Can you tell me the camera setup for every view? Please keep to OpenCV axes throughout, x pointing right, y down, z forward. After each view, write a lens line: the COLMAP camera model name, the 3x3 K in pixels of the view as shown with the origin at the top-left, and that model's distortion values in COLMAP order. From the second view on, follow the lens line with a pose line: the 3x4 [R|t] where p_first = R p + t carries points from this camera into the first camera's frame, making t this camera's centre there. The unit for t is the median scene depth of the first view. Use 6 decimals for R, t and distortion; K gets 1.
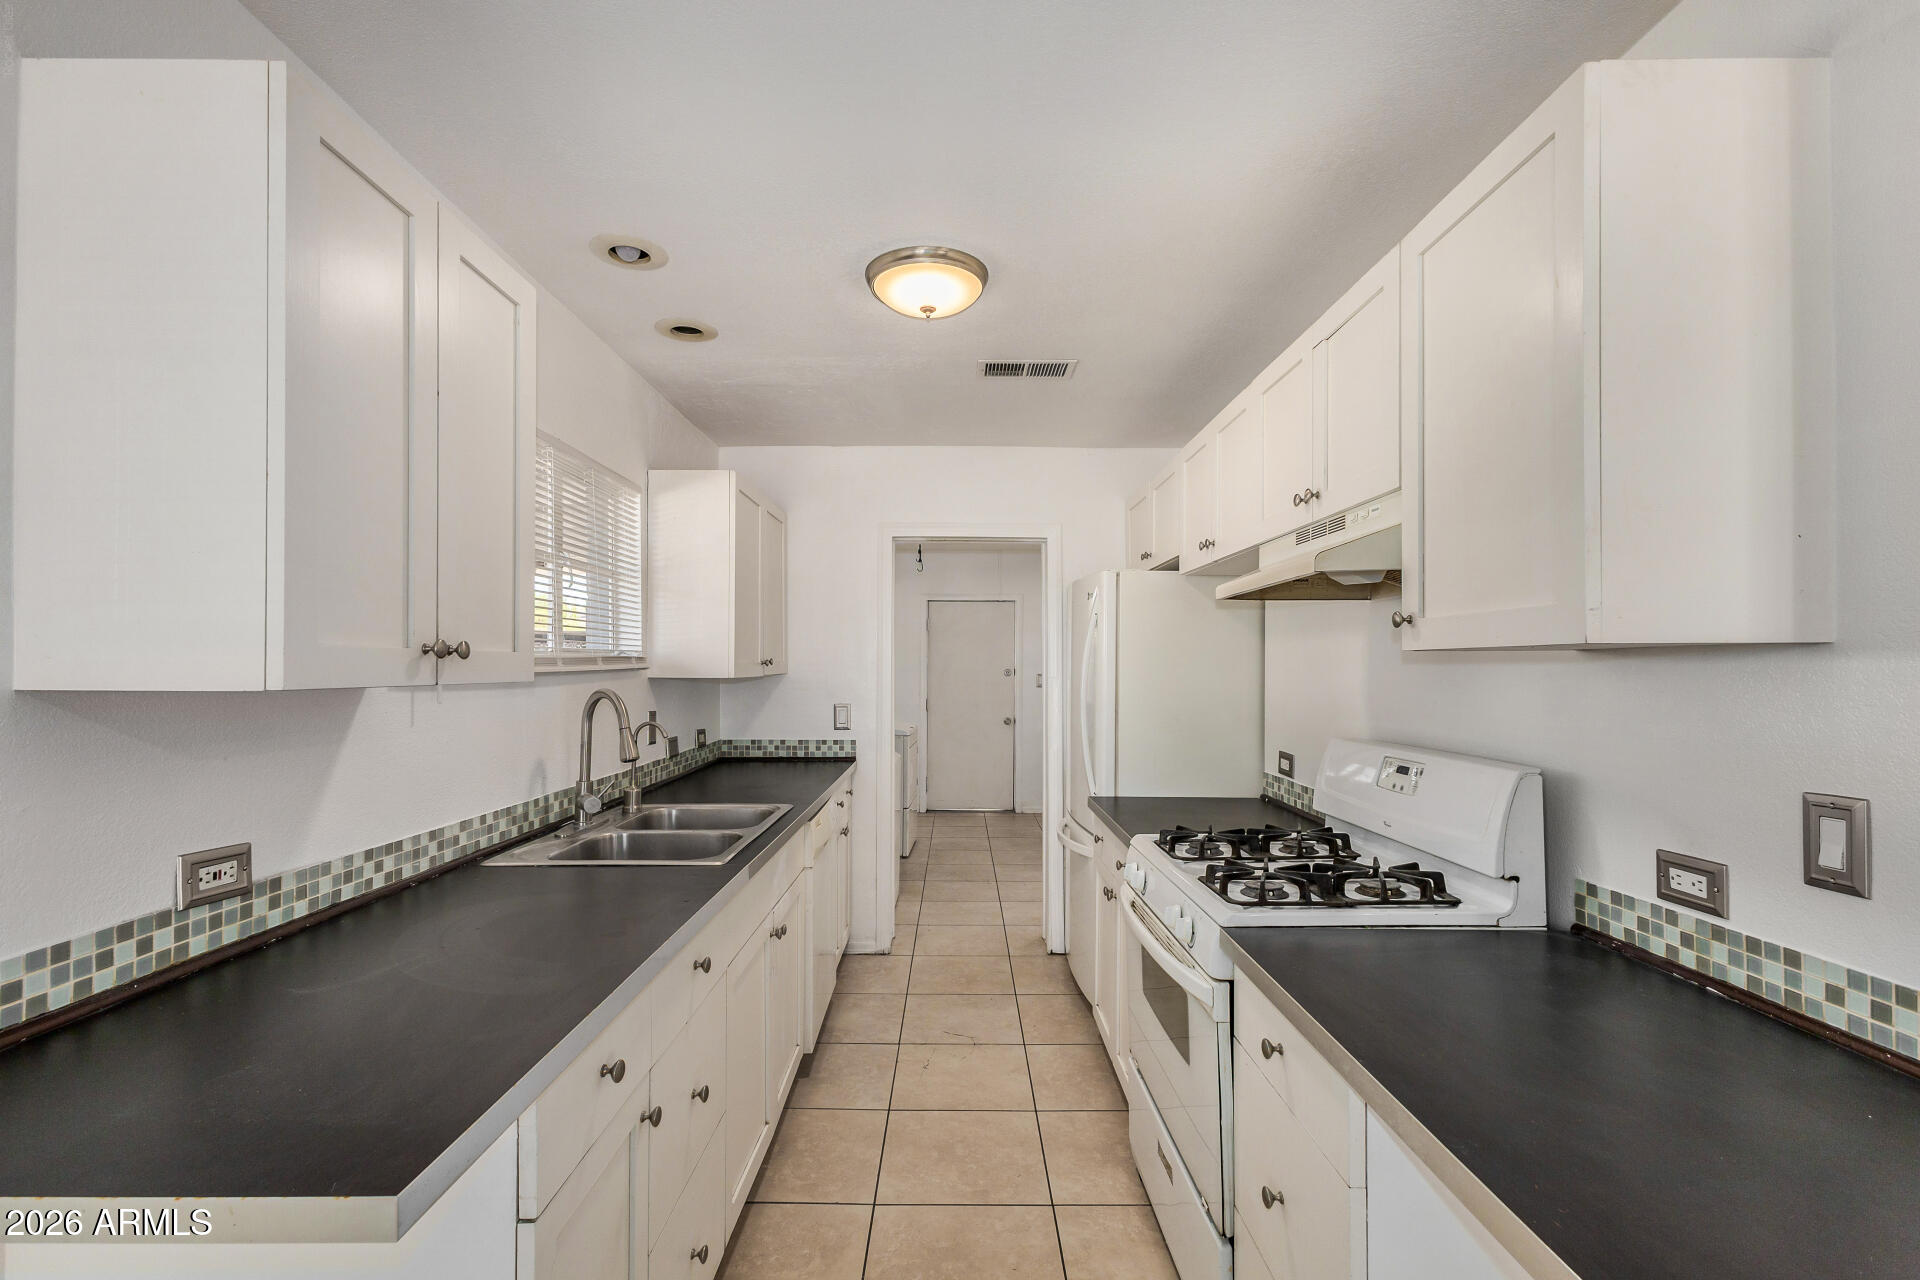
lens RADIAL K [[845.8, 0, 960.1], [0, 845.8, 662.8], [0, 0, 1]] dist [0.012061, -0.000949]
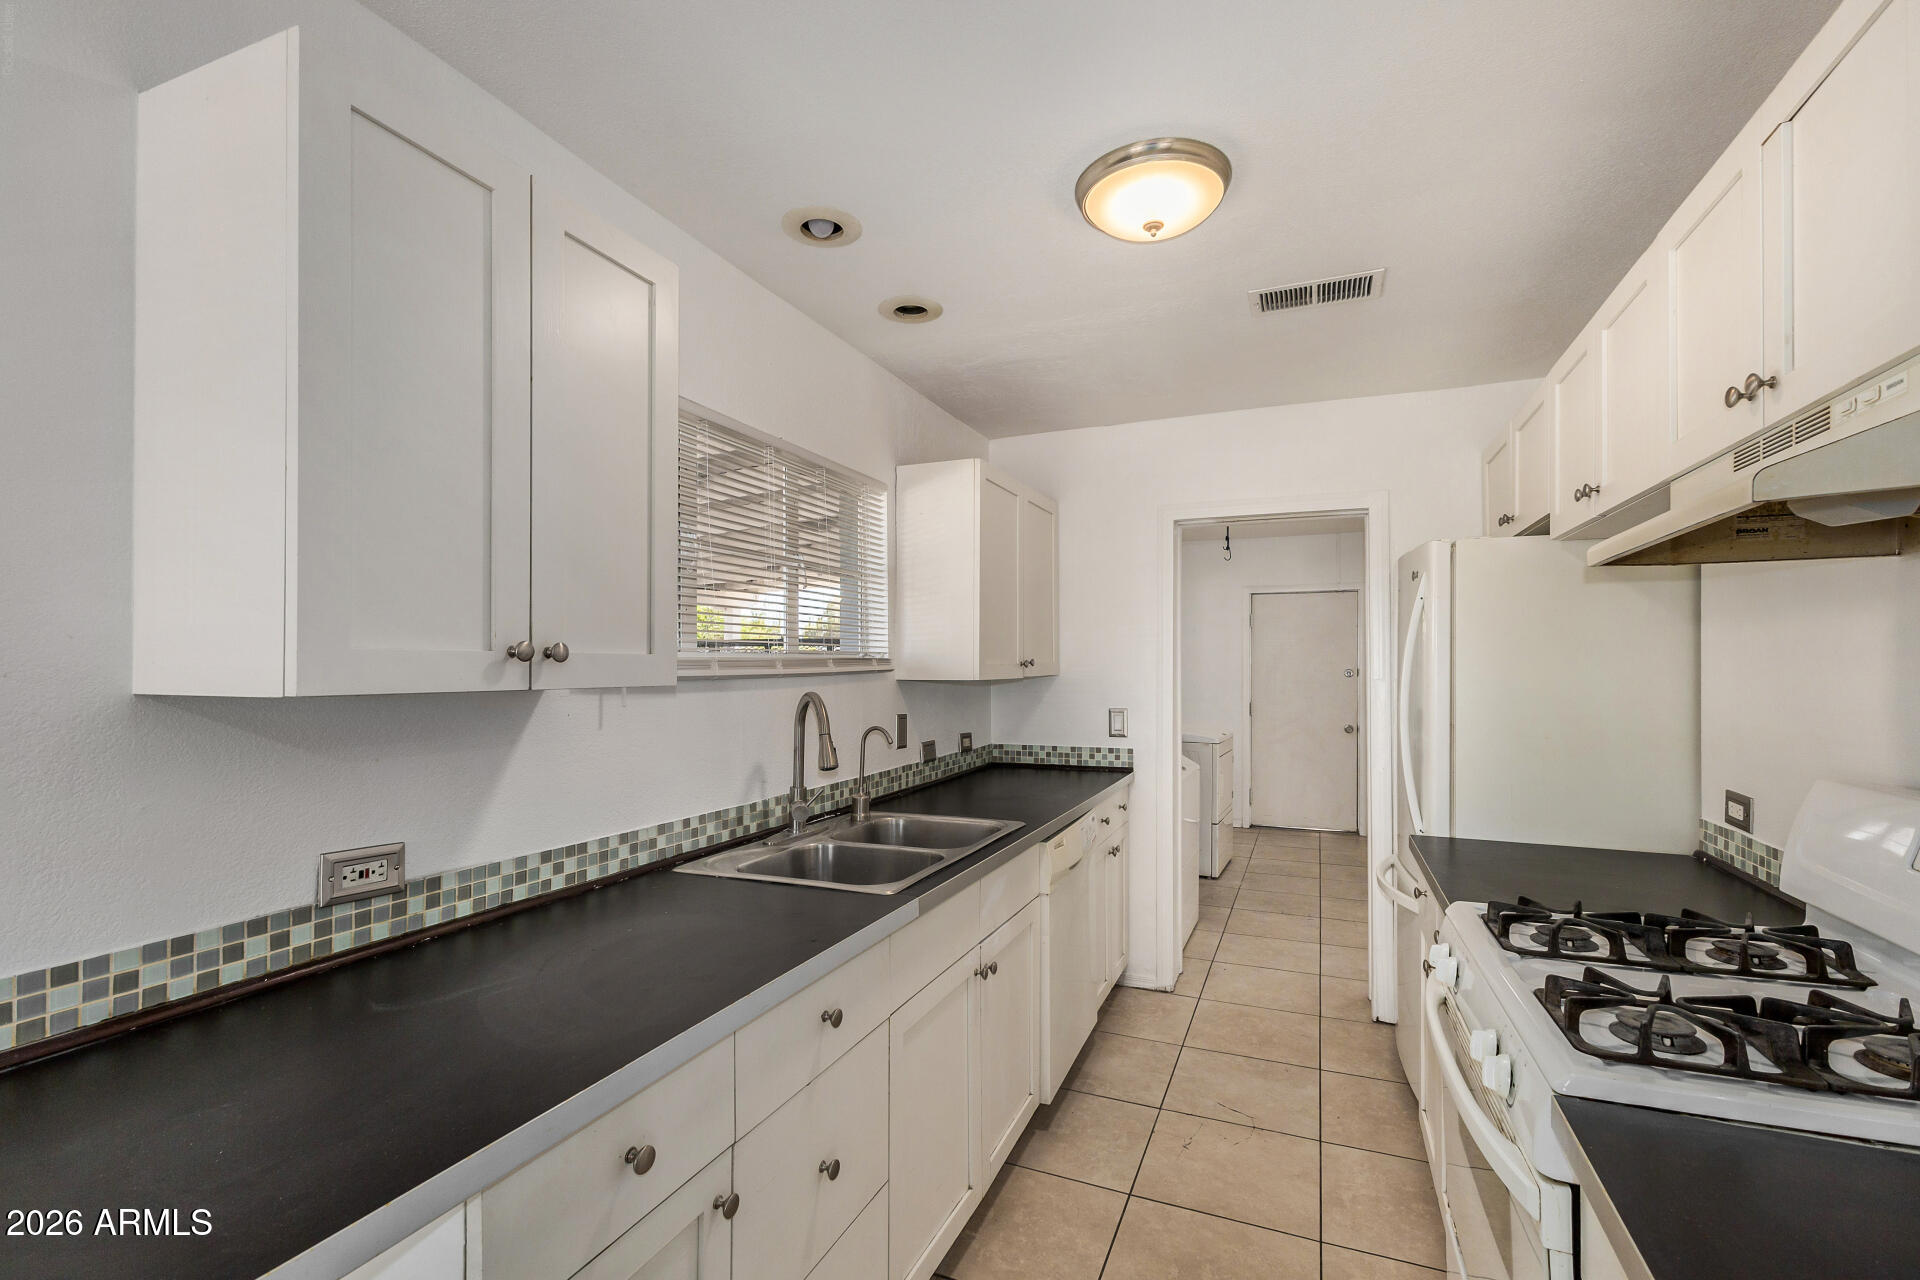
lens RADIAL K [[845.8, 0, 960.1], [0, 845.8, 662.8], [0, 0, 1]] dist [0.012061, -0.000949]
pose [[0.922065, -0.005740, -0.386993, 0.102323], [0.005526, 0.999983, -0.001666, 0.000157], [0.386996, -0.000603, 0.922081, 0.178591]]
